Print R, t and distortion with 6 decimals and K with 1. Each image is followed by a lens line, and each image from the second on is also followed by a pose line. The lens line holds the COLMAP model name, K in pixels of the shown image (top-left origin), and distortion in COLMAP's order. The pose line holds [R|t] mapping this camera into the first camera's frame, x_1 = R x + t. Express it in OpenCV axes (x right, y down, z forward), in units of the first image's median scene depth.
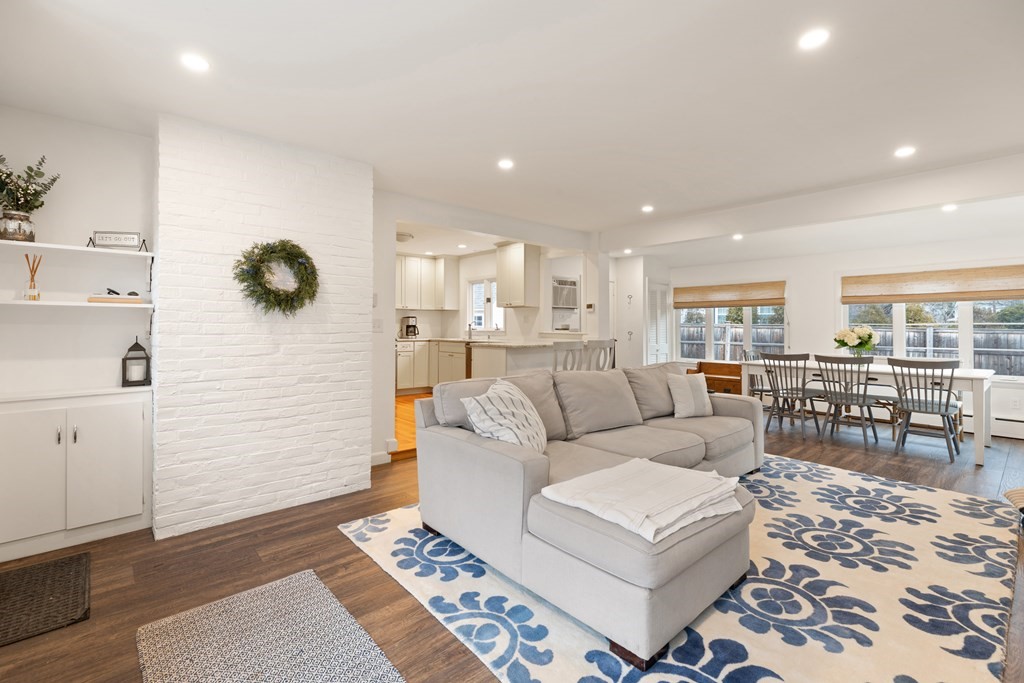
lens RADIAL K [[467.6, 0, 520.4], [0, 467.6, 321.0], [0, 0, 1]] dist [0.007476, 0.000653]
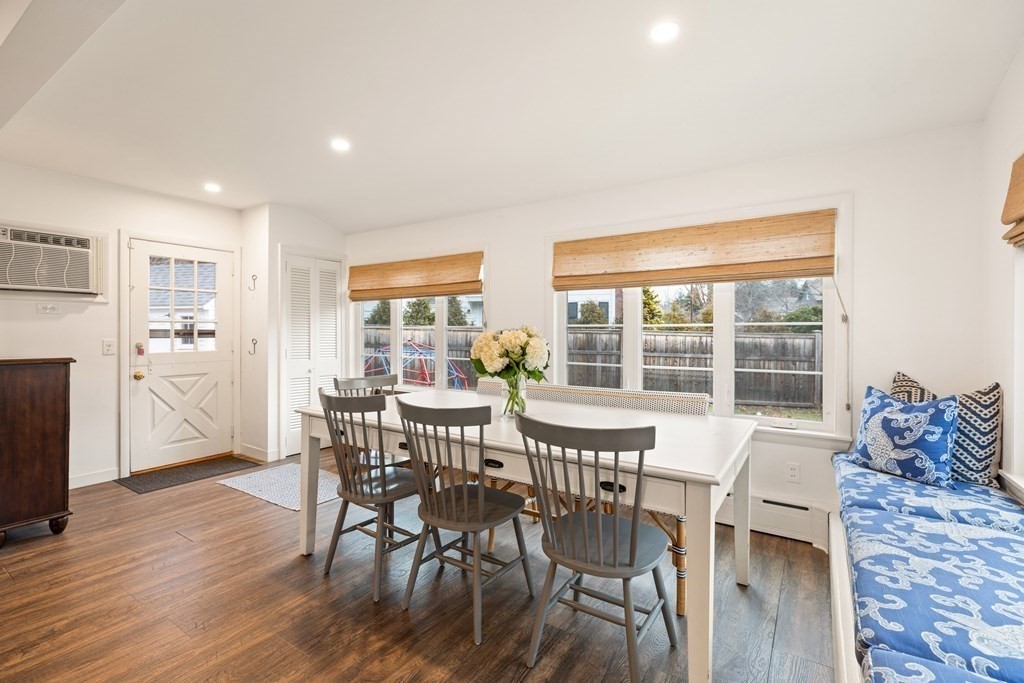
lens RADIAL K [[467.6, 0, 507.6], [0, 467.6, 333.6], [0, 0, 1]] dist [0.007476, 0.000653]
pose [[0.969165, -0.000917, 0.246410, 0.491154], [-0.003132, 0.999866, 0.016040, 0.007769], [-0.246392, -0.016318, 0.969033, 0.460786]]
